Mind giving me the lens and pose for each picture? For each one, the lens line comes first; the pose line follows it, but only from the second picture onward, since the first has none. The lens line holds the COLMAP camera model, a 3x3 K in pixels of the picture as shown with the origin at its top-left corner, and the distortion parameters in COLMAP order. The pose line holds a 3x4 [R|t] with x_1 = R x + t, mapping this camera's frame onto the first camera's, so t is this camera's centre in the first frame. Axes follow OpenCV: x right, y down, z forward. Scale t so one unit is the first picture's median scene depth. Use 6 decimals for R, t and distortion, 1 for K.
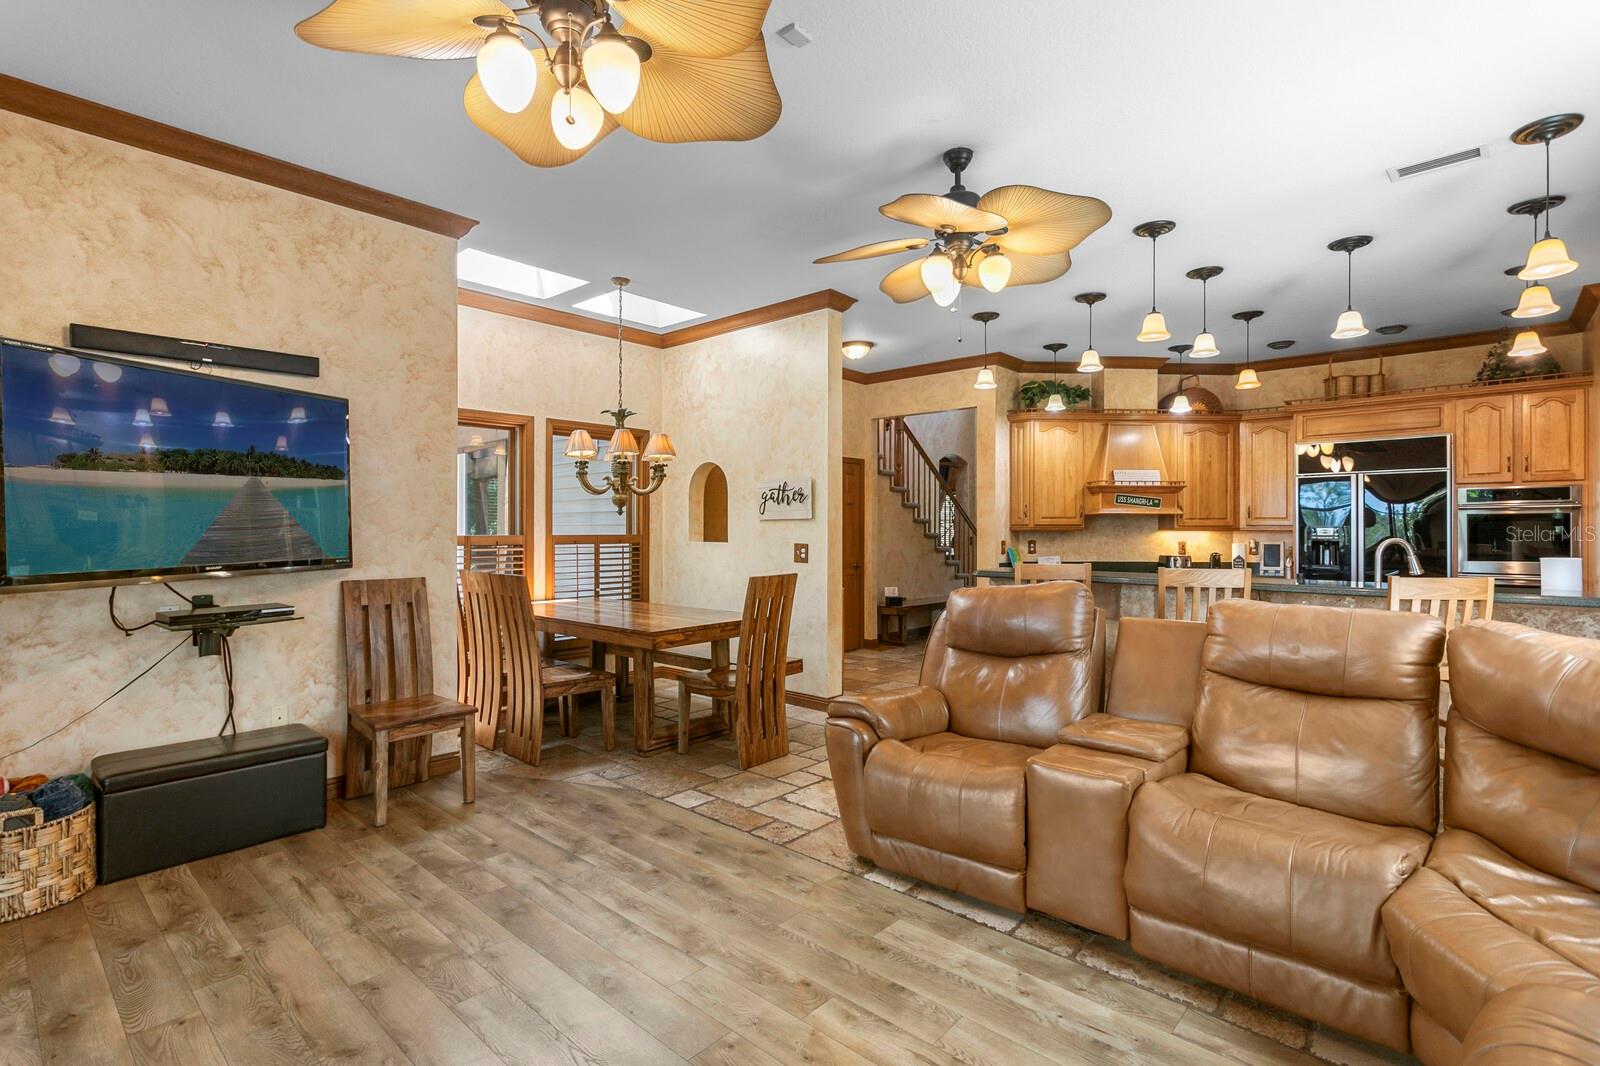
lens RADIAL K [[763.8, 0, 791.1], [0, 763.8, 530.8], [0, 0, 1]] dist [-0.000411, -0.000887]
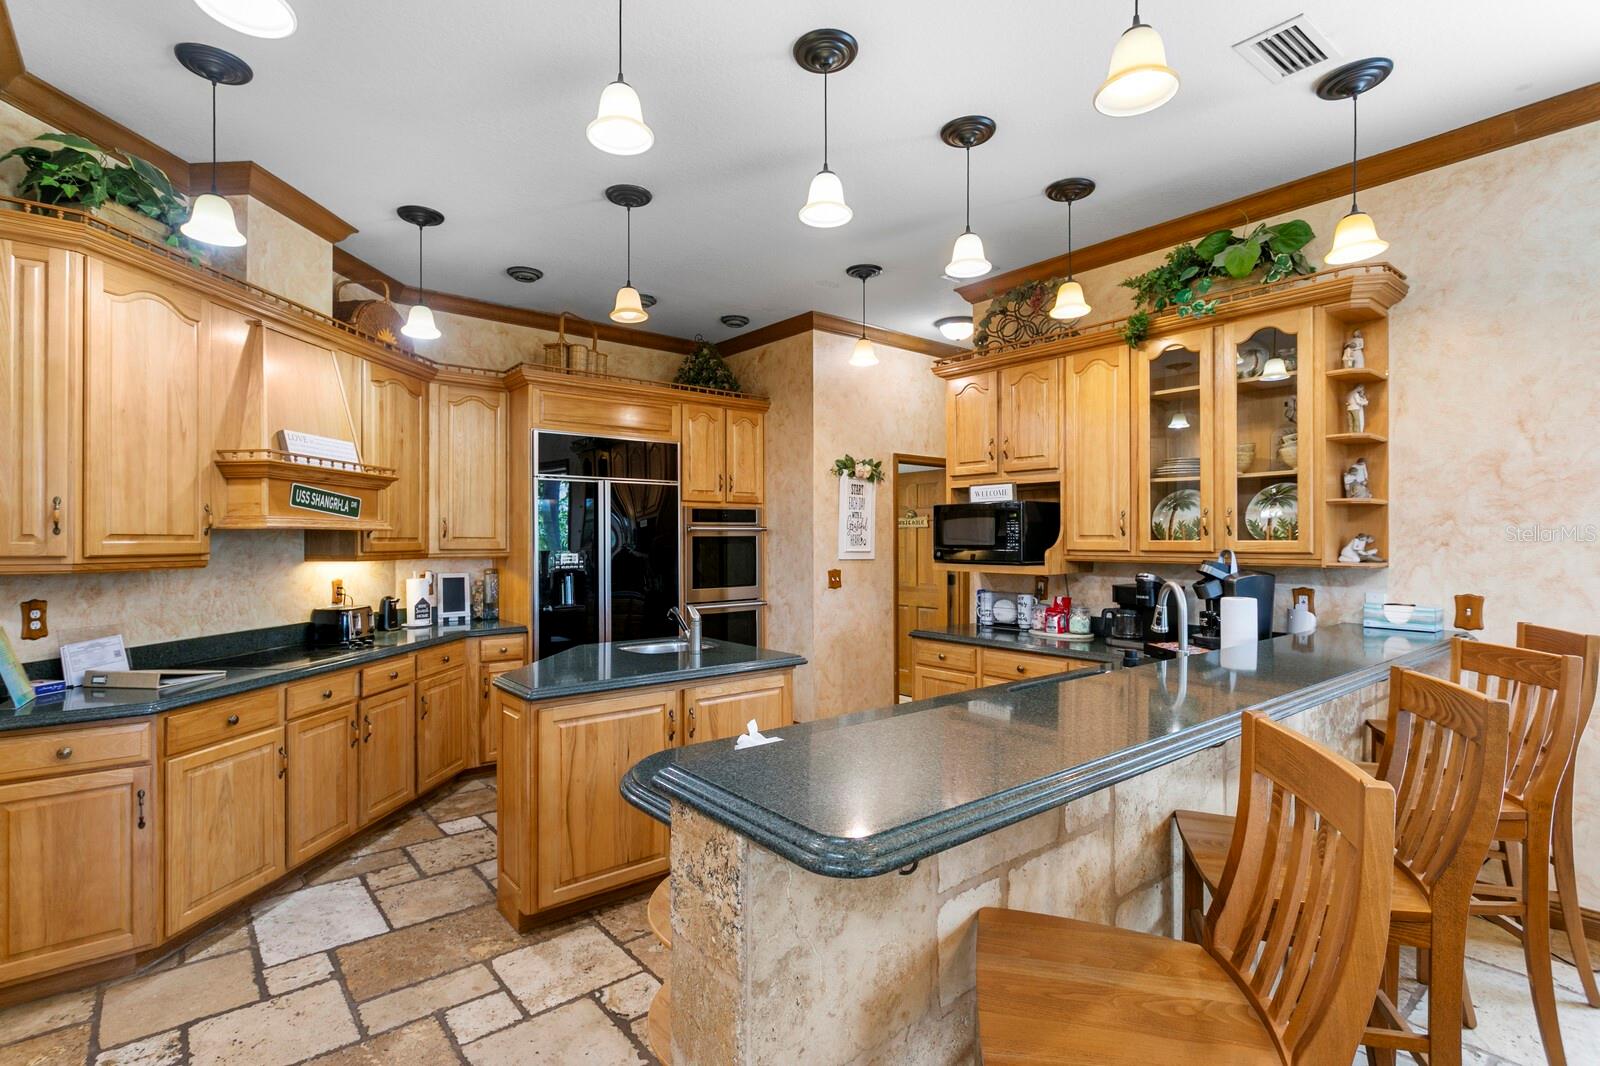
lens RADIAL K [[763.8, 0, 793.6], [0, 763.8, 534.7], [0, 0, 1]] dist [-0.000411, -0.000887]
pose [[0.177447, 0.006113, 0.984111, 0.036403], [0.002474, 0.999975, -0.006658, -0.014603], [-0.984127, 0.003616, 0.177428, 0.624287]]
